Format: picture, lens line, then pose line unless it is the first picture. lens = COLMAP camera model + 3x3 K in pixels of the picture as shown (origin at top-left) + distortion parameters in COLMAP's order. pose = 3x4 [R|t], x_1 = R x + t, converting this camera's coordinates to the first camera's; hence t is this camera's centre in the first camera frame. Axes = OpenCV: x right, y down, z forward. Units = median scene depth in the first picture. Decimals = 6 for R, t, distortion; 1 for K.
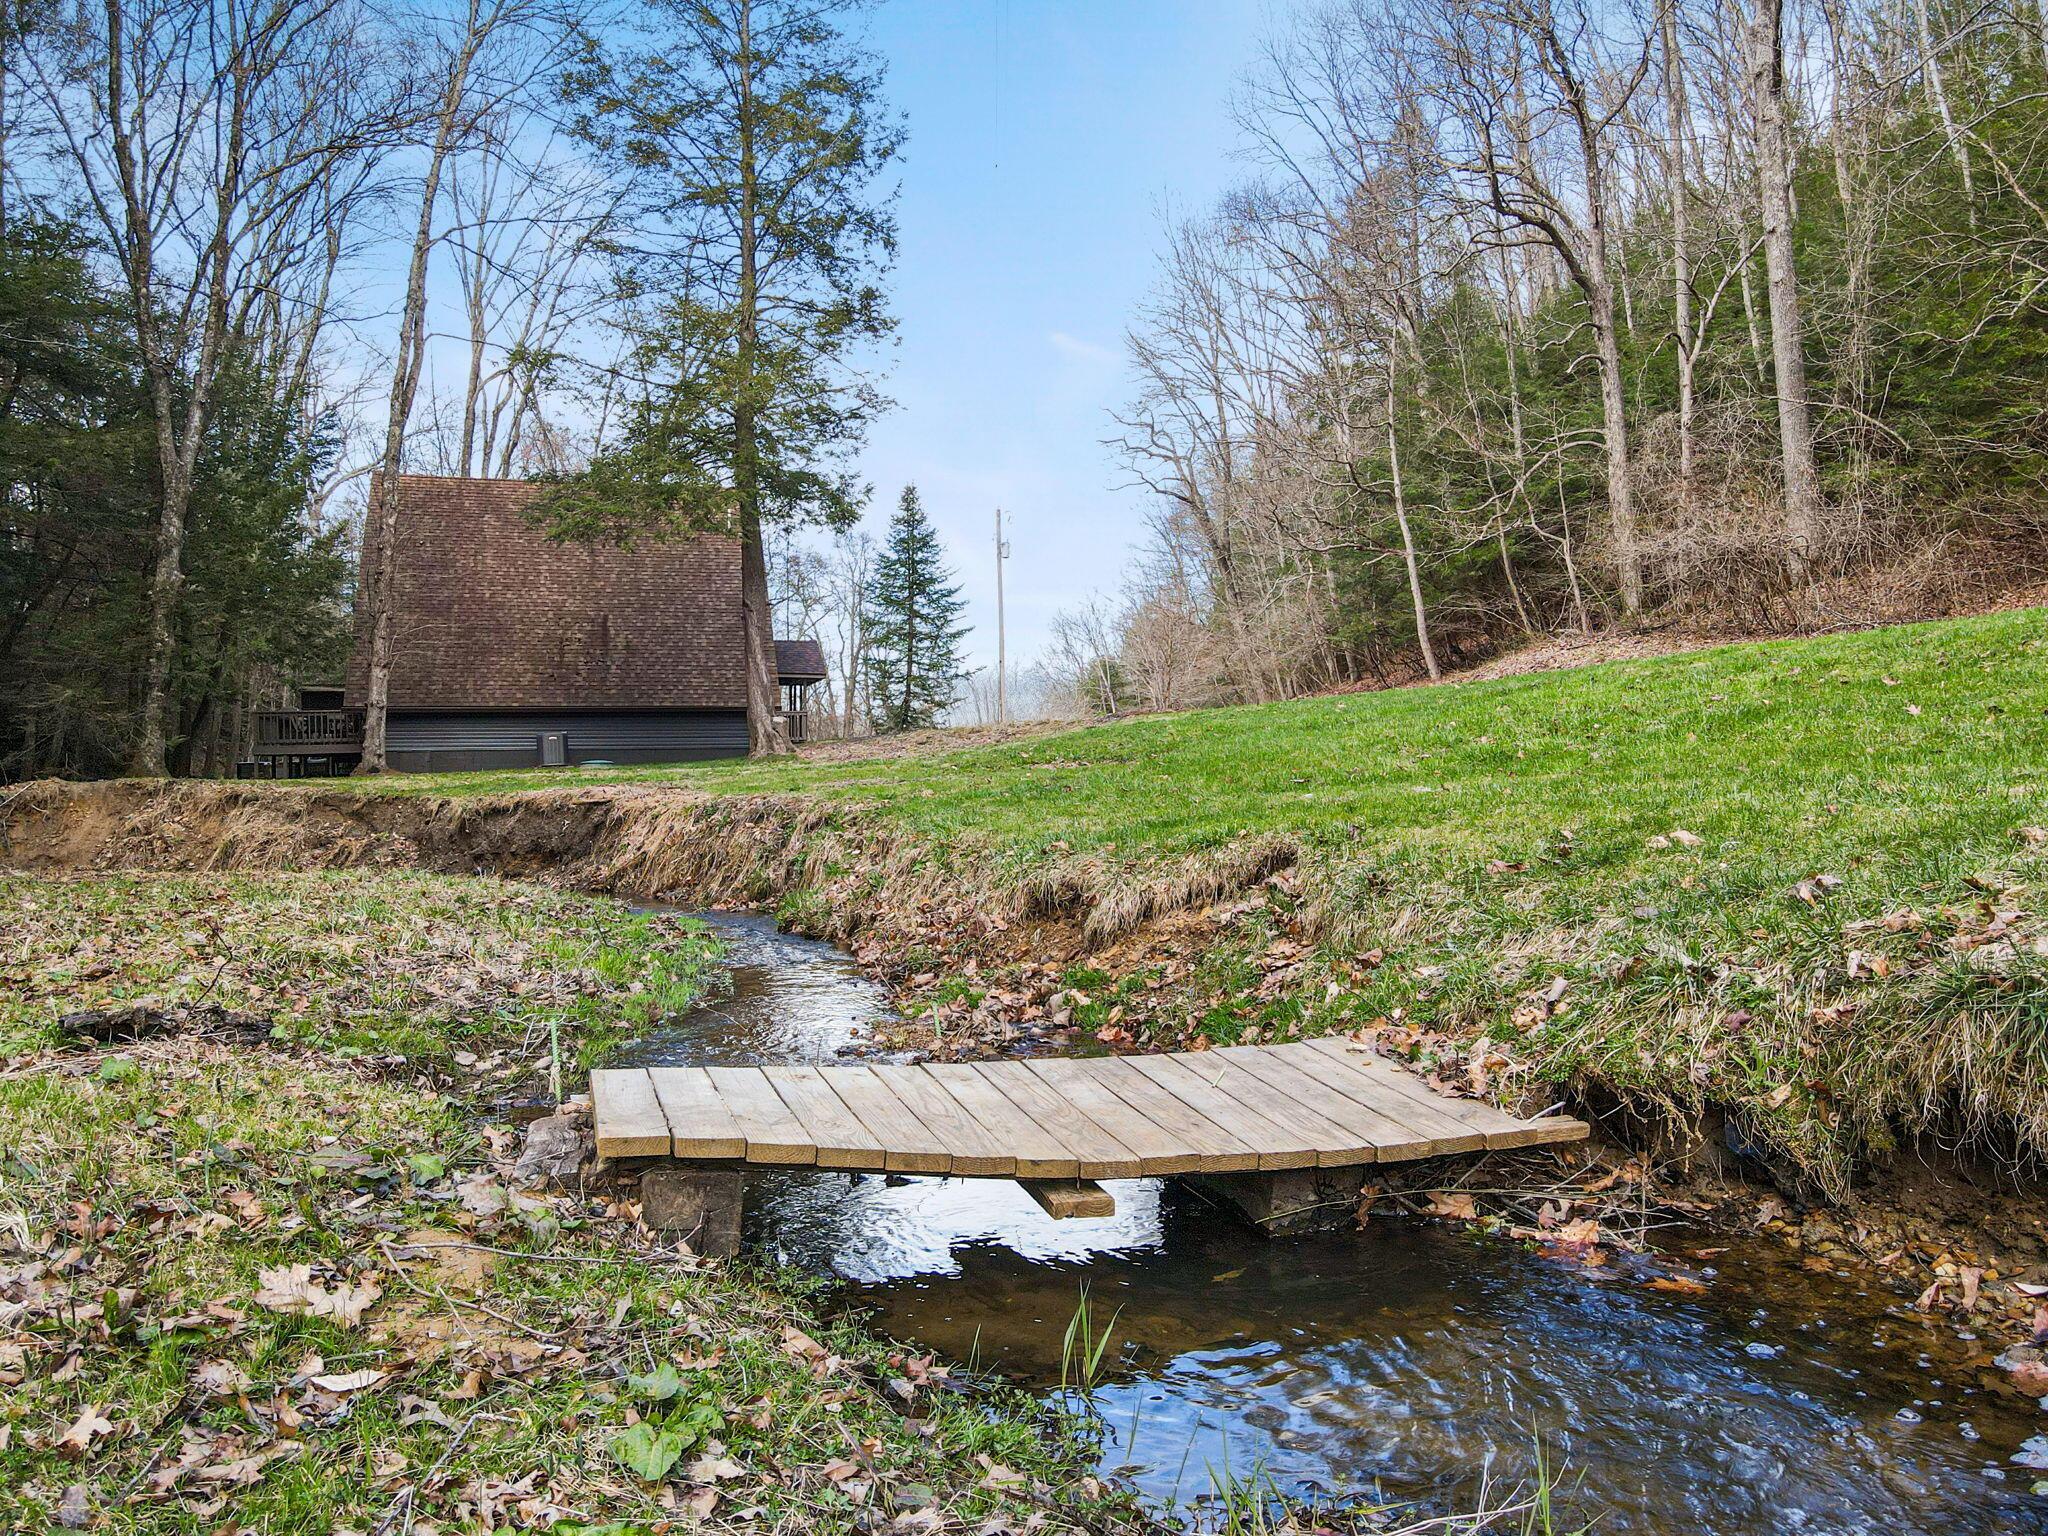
lens RADIAL K [[1560.8, 0, 1055.9], [0, 1560.8, 778.3], [0, 0, 1]] dist [0.057724, 0.006861]
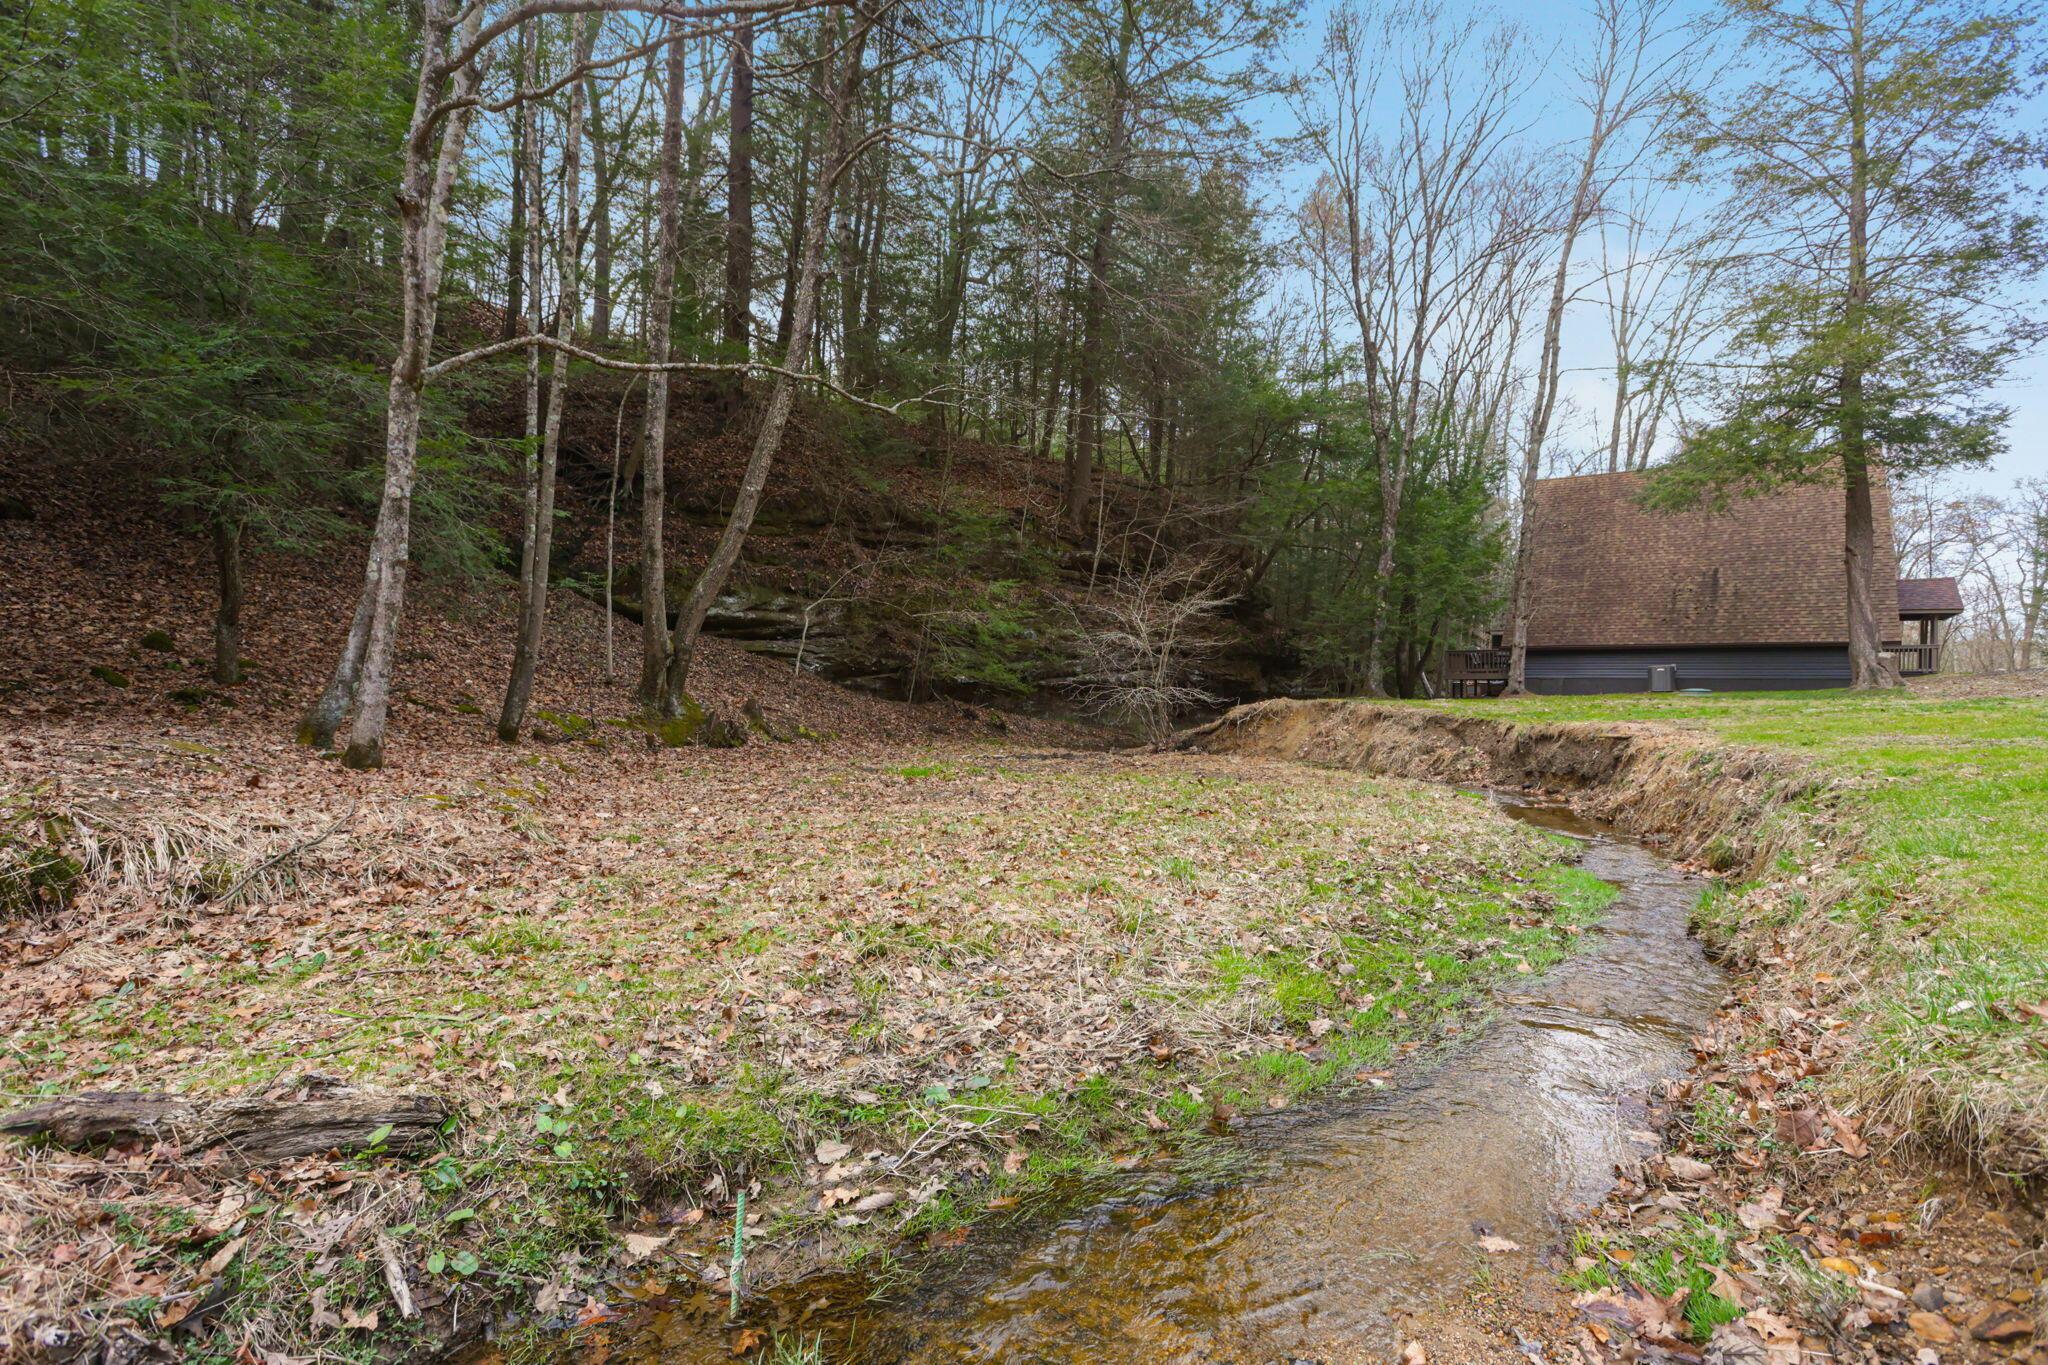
lens RADIAL K [[971.0, 0, 1024.0], [0, 971.0, 682.5], [0, 0, 1]] dist [-0.058897, 0.024981]
pose [[0.568392, 0.020190, -0.822510, 0.016202], [-0.020317, 0.999738, 0.010501, -0.014270], [0.822507, 0.010743, 0.568654, 0.163218]]
